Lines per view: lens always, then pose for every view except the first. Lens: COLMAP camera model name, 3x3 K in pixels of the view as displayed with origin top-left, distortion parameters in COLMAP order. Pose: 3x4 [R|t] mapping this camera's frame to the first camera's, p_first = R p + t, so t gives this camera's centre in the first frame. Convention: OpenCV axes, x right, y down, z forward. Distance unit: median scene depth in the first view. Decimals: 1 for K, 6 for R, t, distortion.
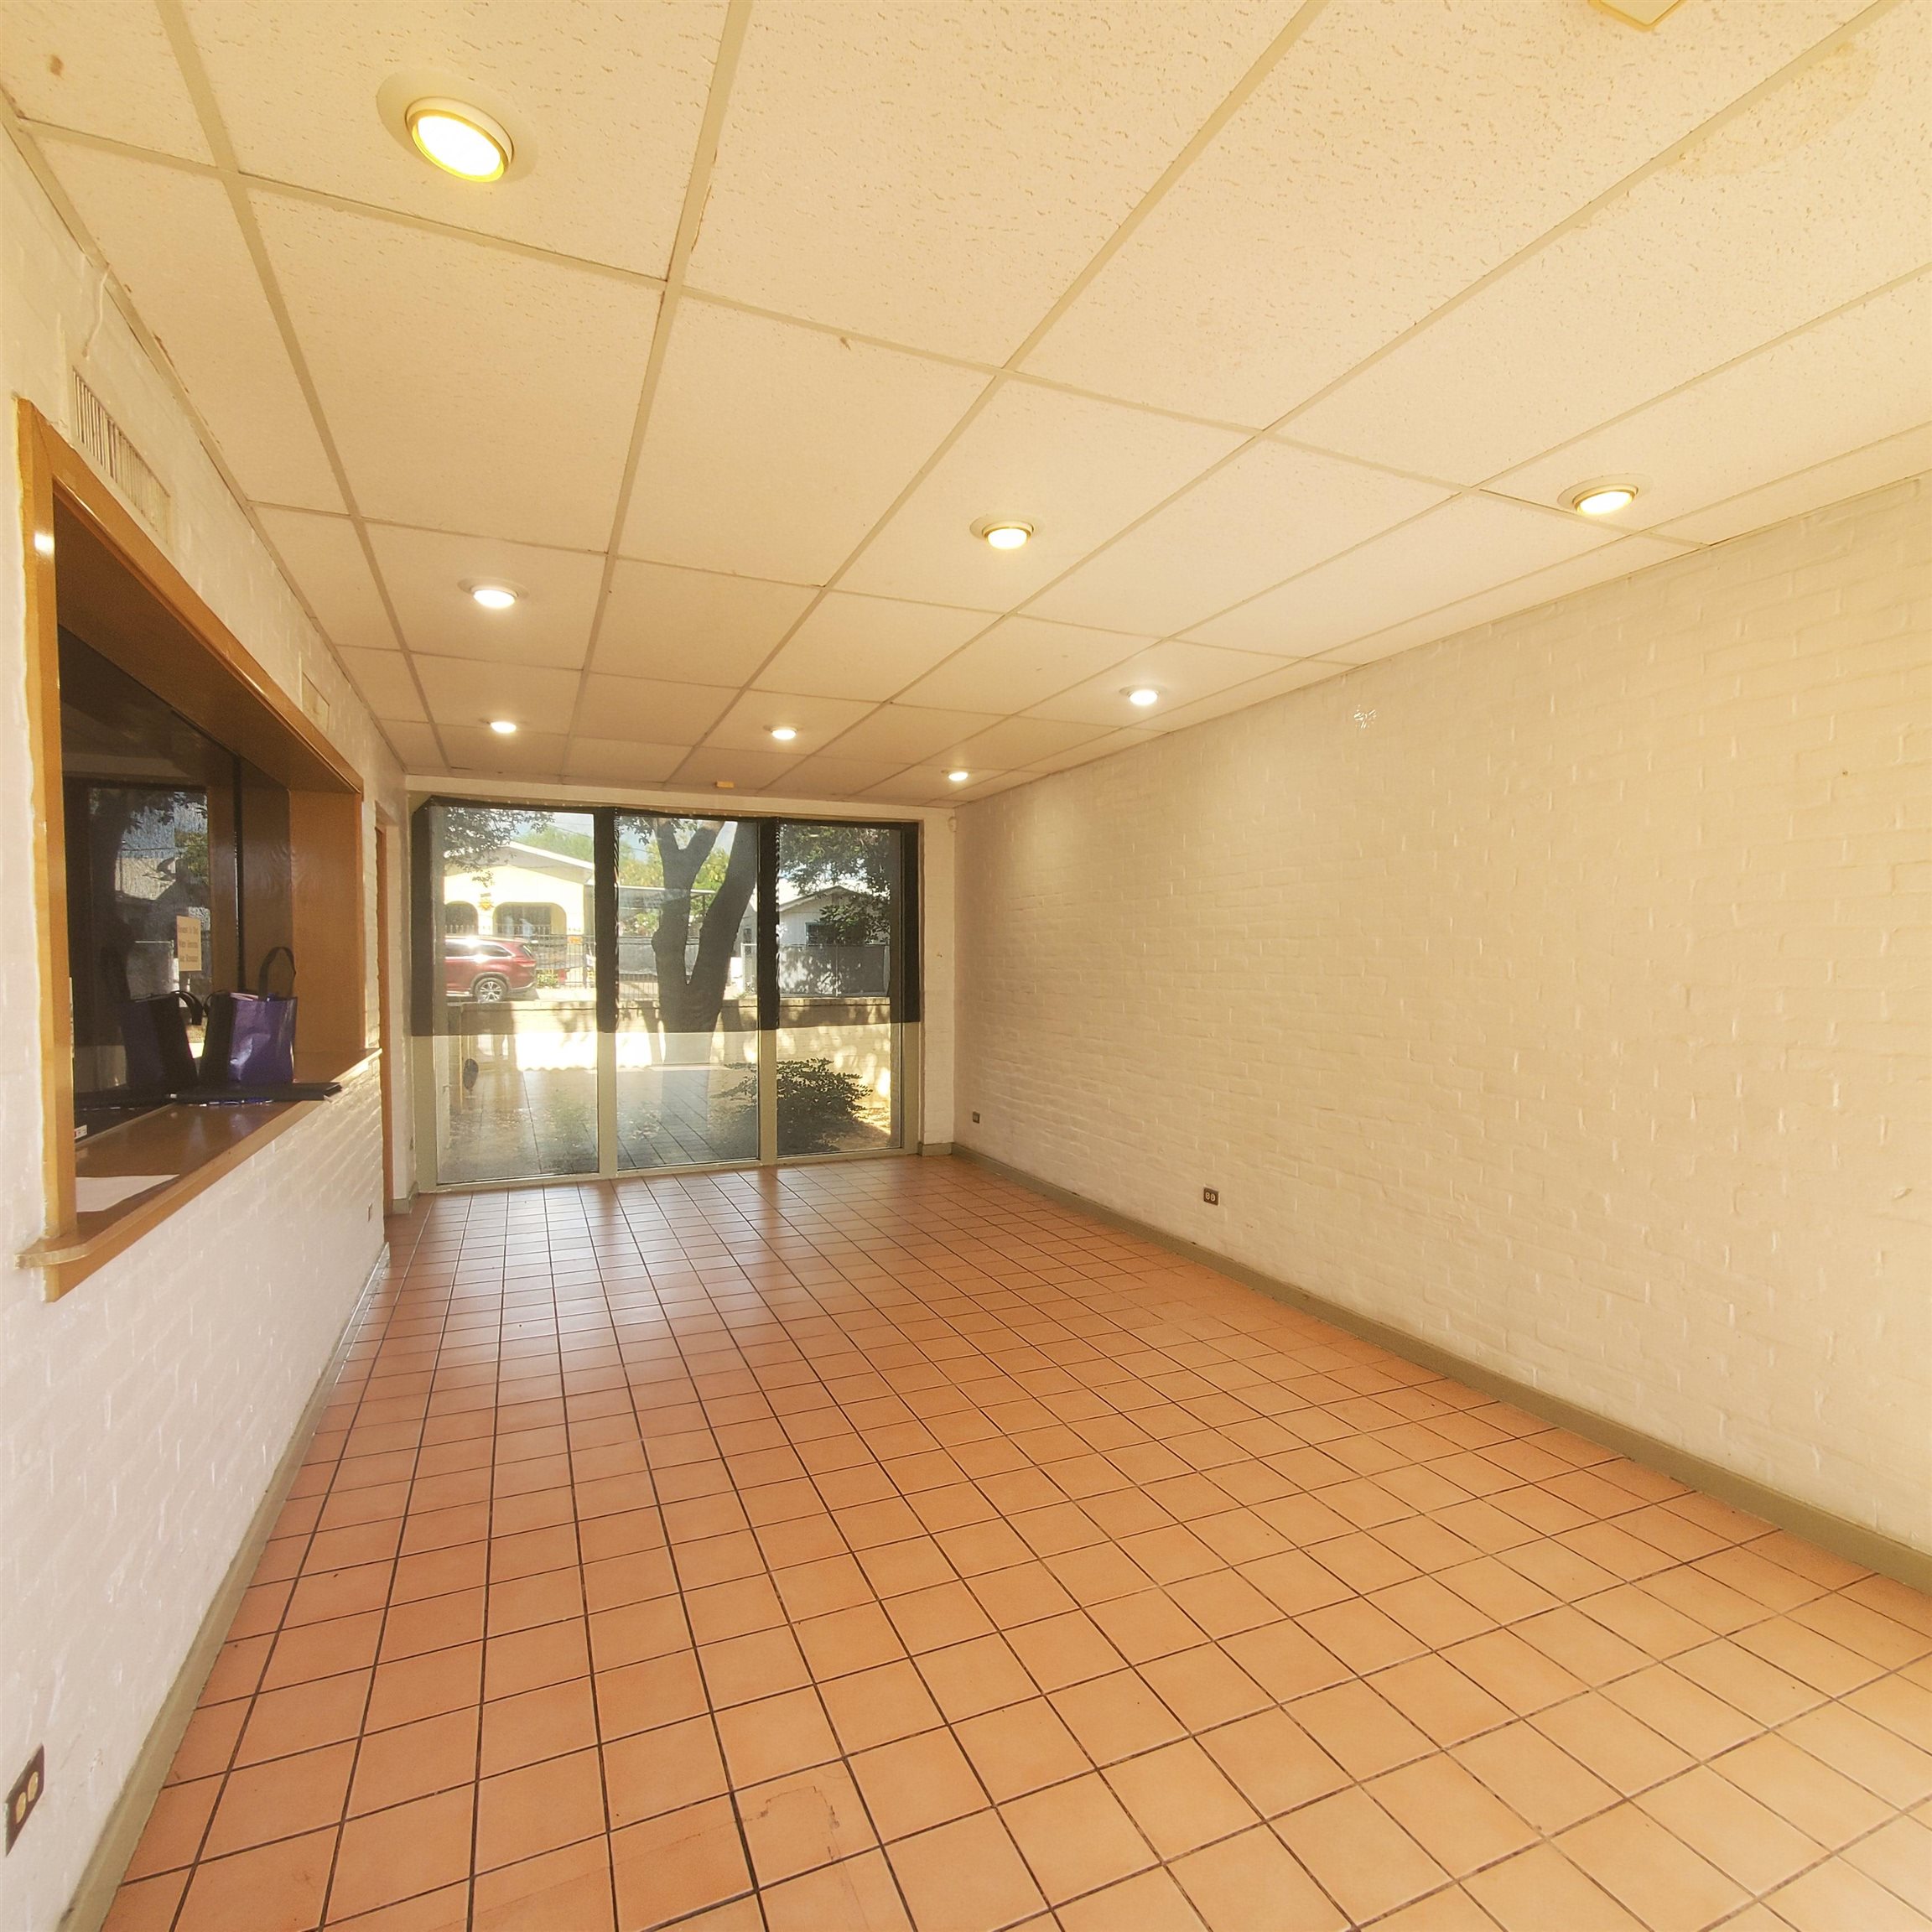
lens RADIAL K [[1023.1, 0, 955.1], [0, 1023.1, 1001.7], [0, 0, 1]] dist [0.000784, 0.002953]
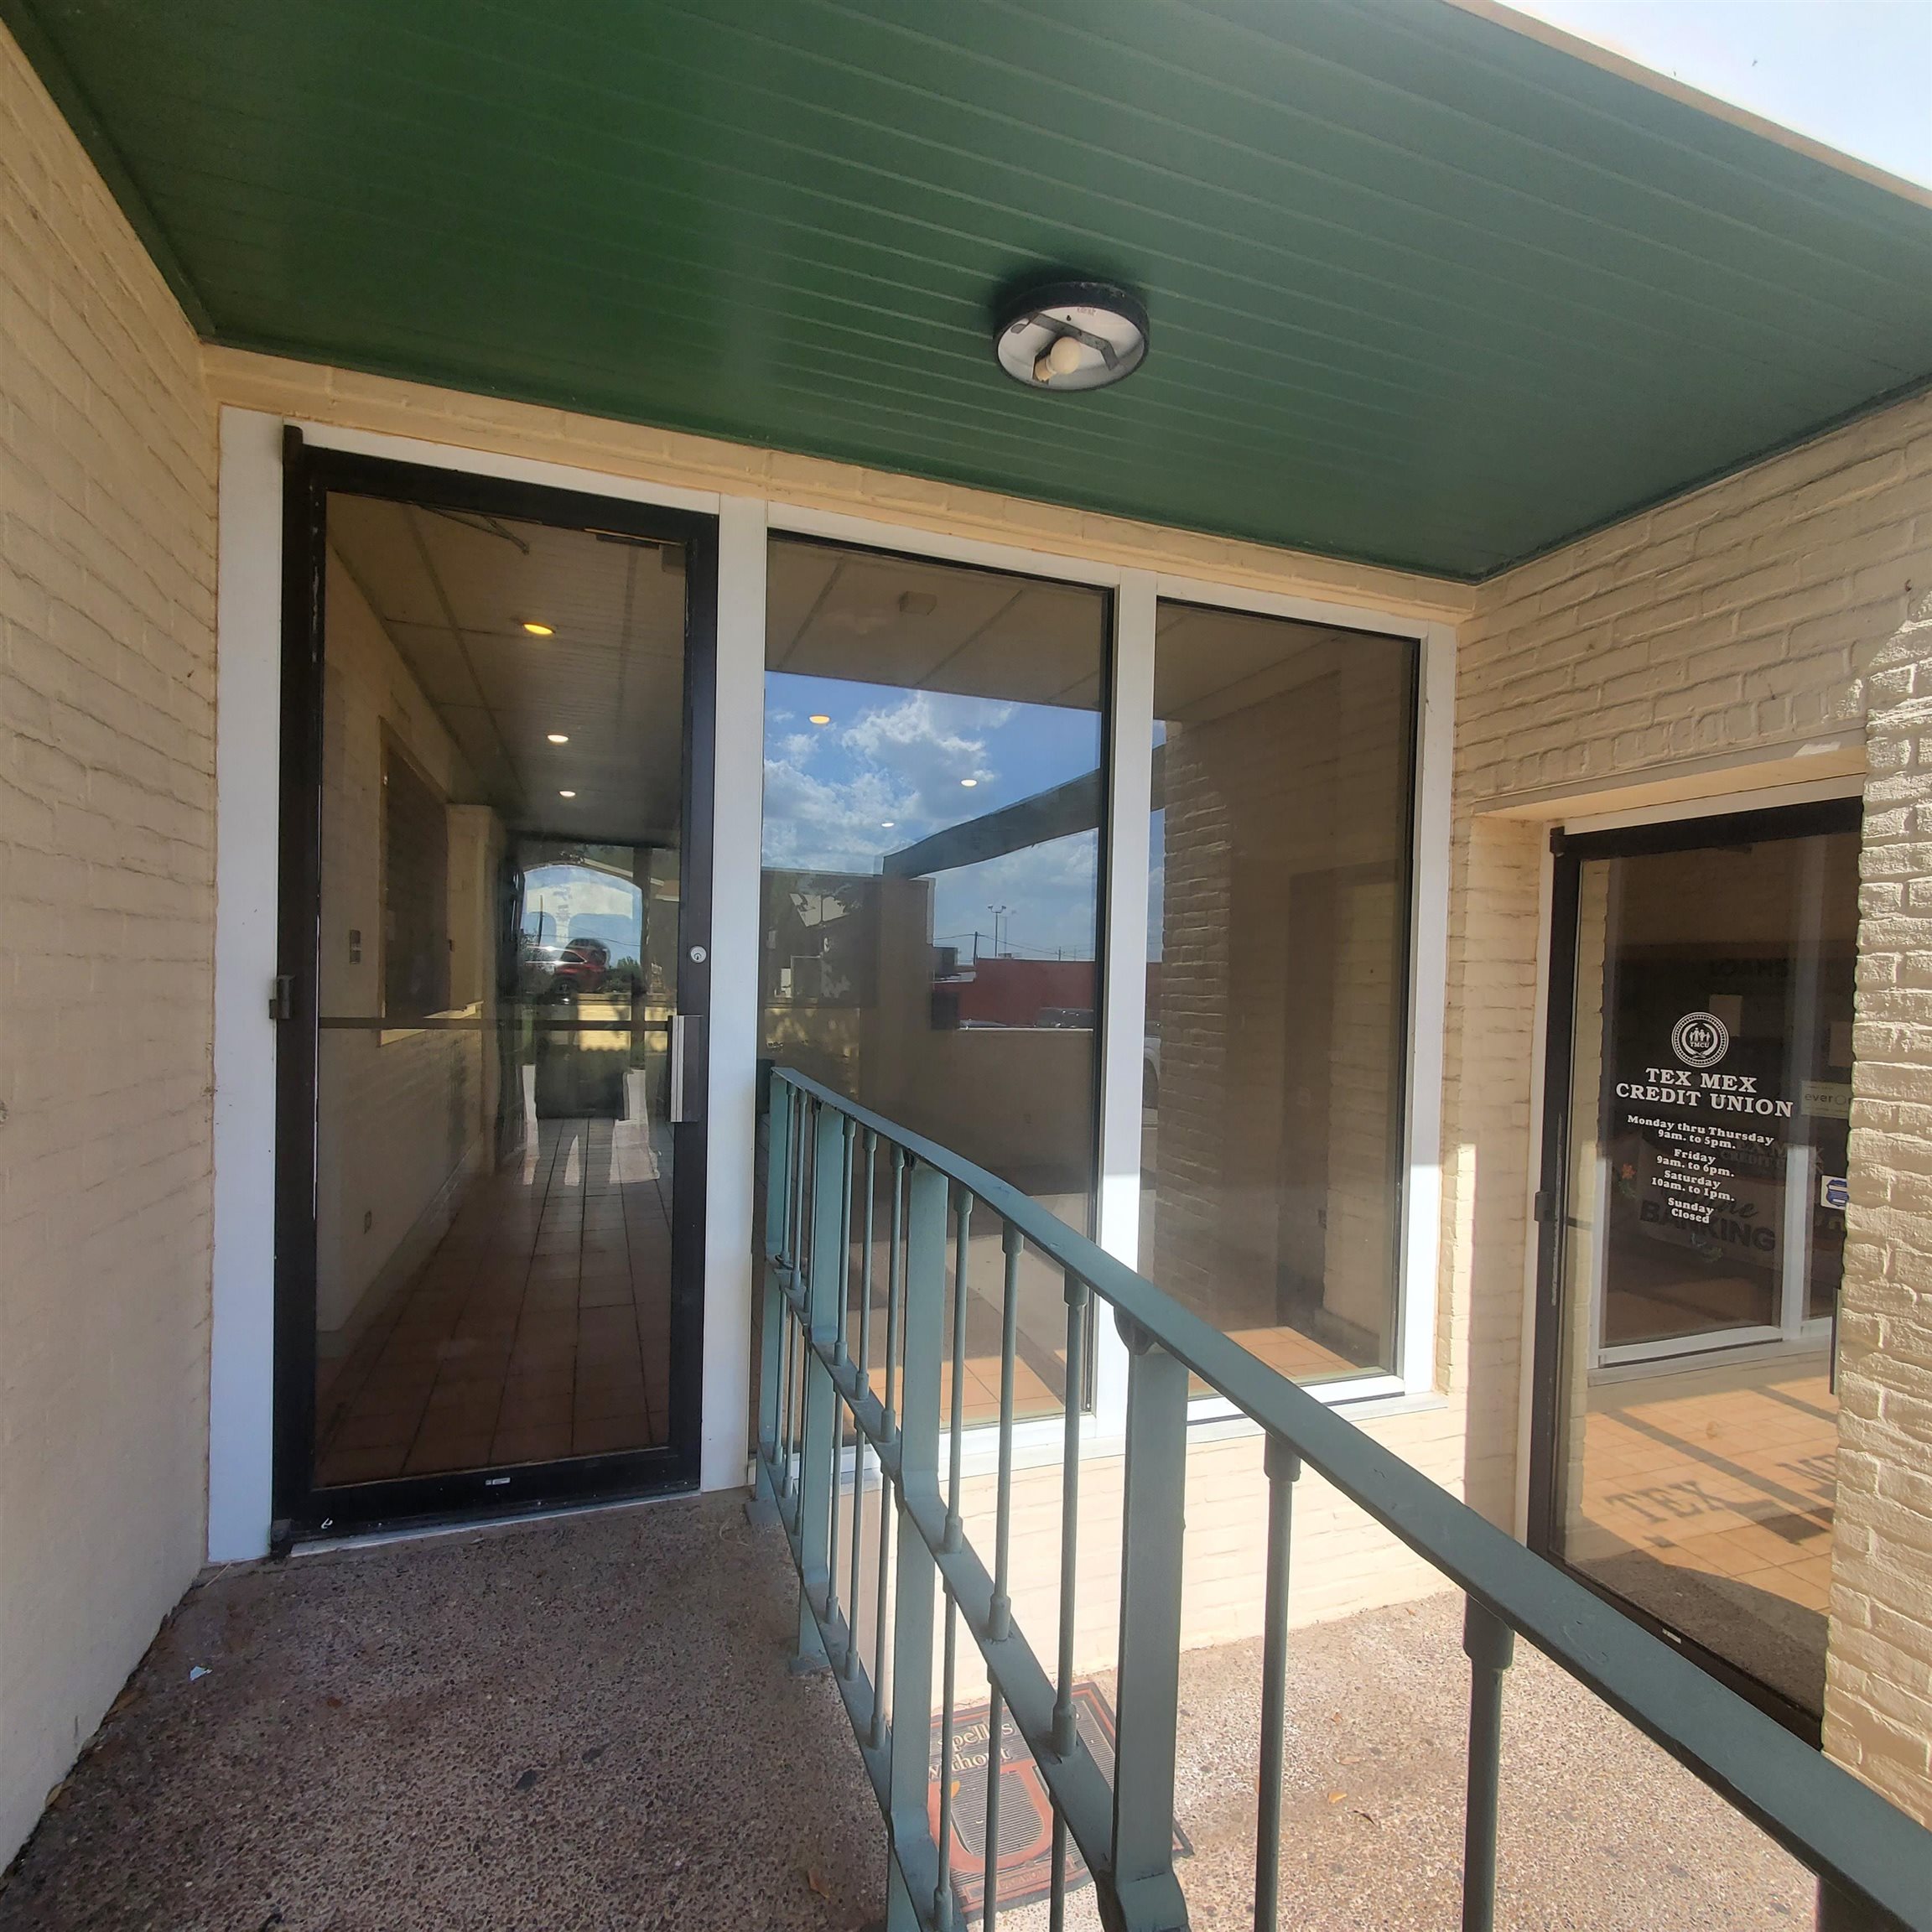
lens RADIAL K [[1023.1, 0, 955.1], [0, 1023.1, 1001.7], [0, 0, 1]] dist [0.000784, 0.002953]
pose [[0.997695, 0.024152, -0.063416, 0.442235], [-0.025474, 0.999473, -0.020123, 0.105023], [0.062897, 0.021692, 0.997784, -0.878864]]
